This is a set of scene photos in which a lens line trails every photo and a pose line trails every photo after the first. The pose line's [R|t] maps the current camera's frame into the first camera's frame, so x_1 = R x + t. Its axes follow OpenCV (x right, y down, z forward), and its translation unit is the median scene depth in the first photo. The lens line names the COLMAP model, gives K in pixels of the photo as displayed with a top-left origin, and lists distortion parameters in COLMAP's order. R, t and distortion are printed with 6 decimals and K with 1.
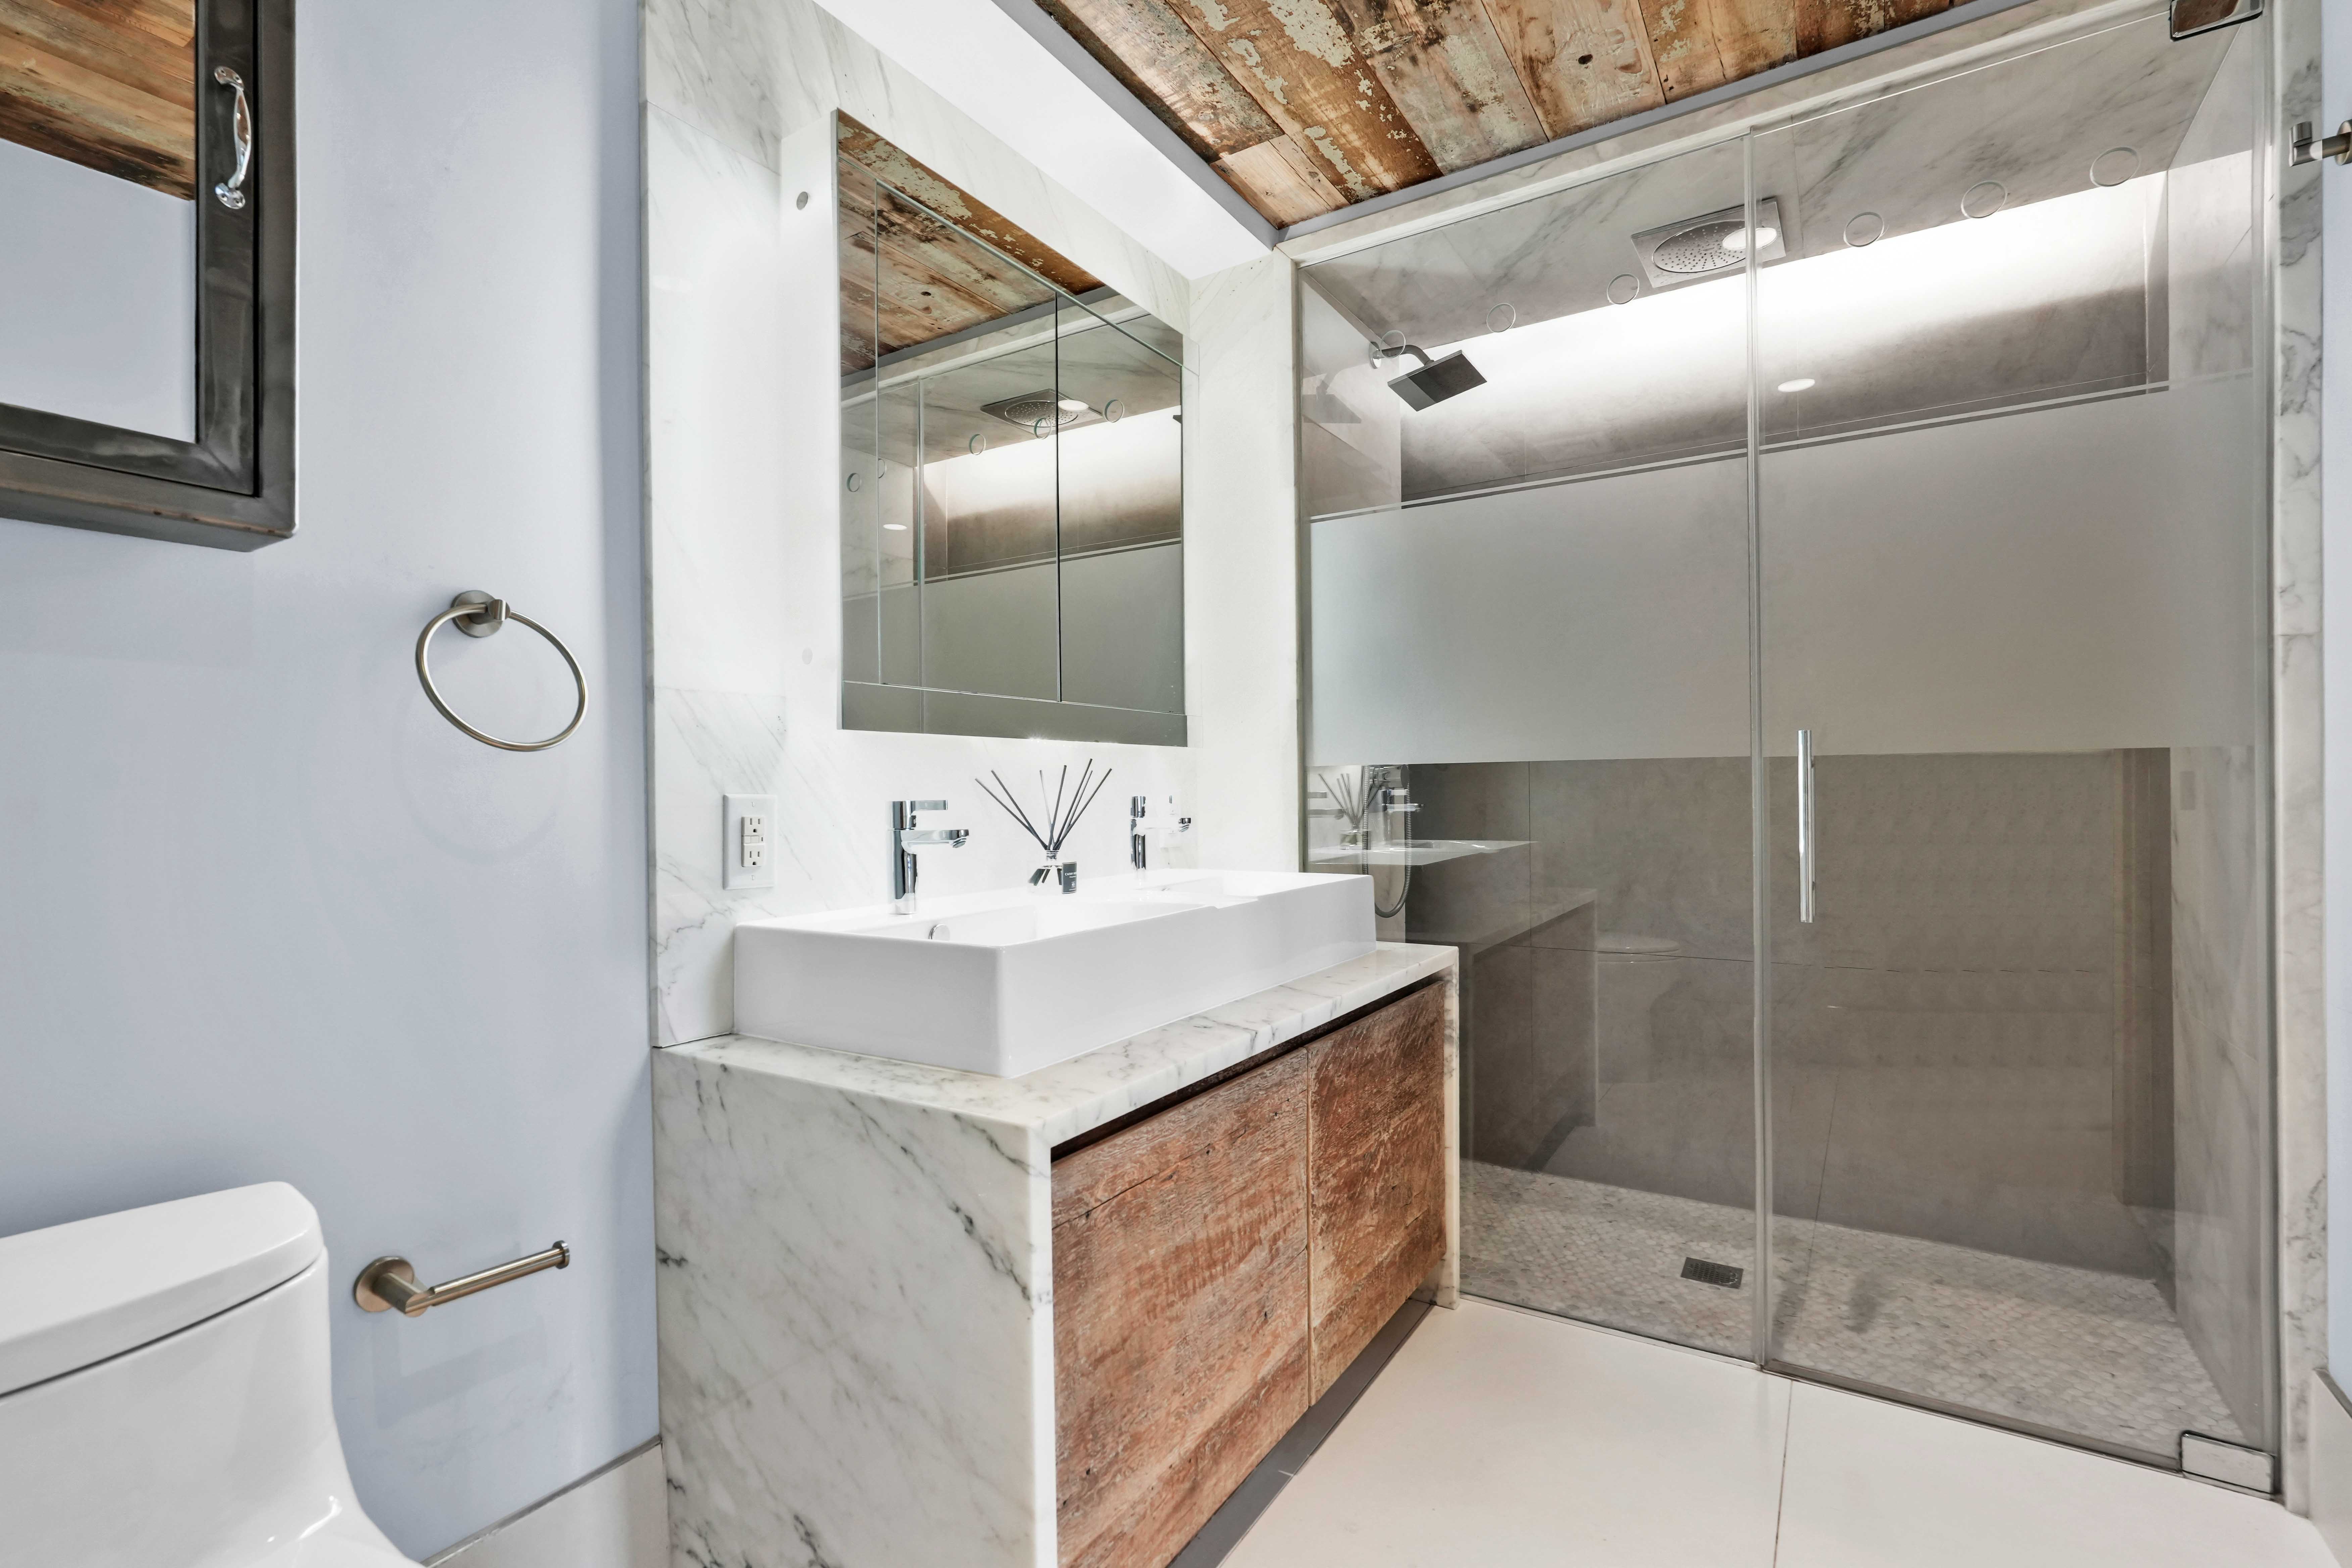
lens RADIAL K [[1039.5, 0, 1182.4], [0, 1039.5, 787.7], [0, 0, 1]] dist [-0.011576, 0.001723]
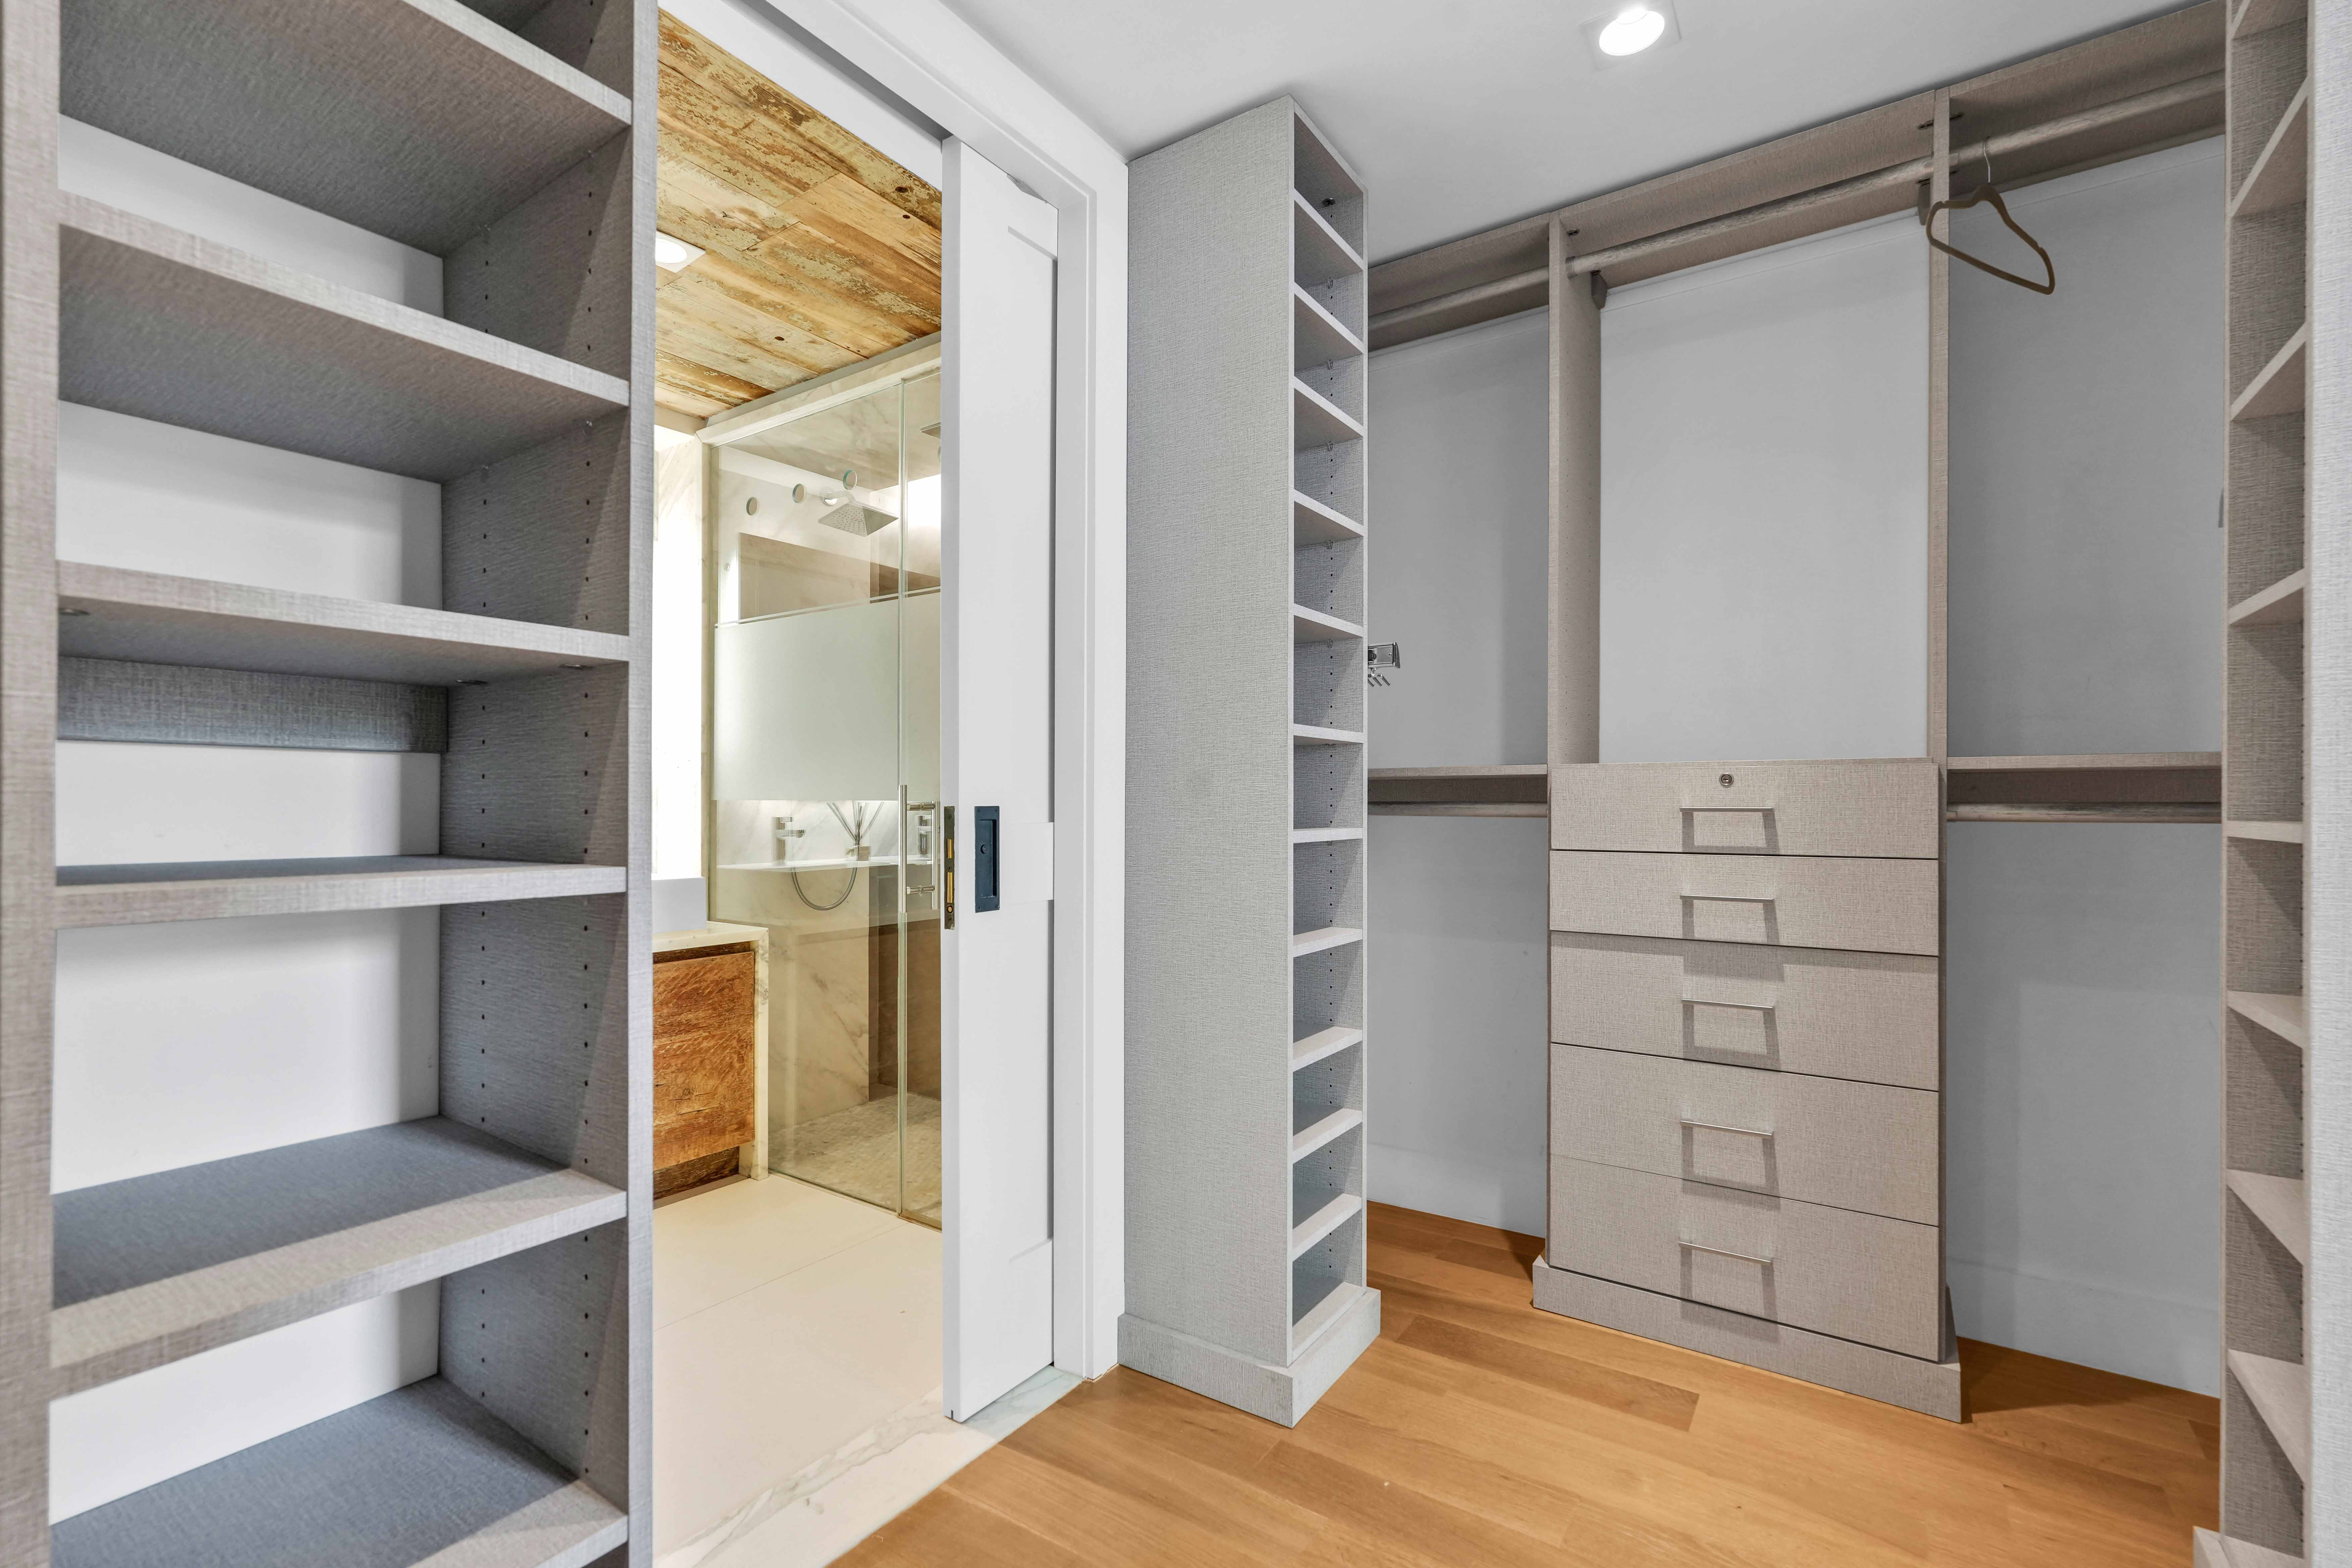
lens RADIAL K [[1039.5, 0, 1171.2], [0, 1039.5, 794.9], [0, 0, 1]] dist [-0.011576, 0.001723]
pose [[0.998855, 0.014177, -0.045689, 0.939199], [-0.014619, 0.999849, -0.009350, -0.028597], [0.045549, 0.010007, 0.998912, -0.436073]]
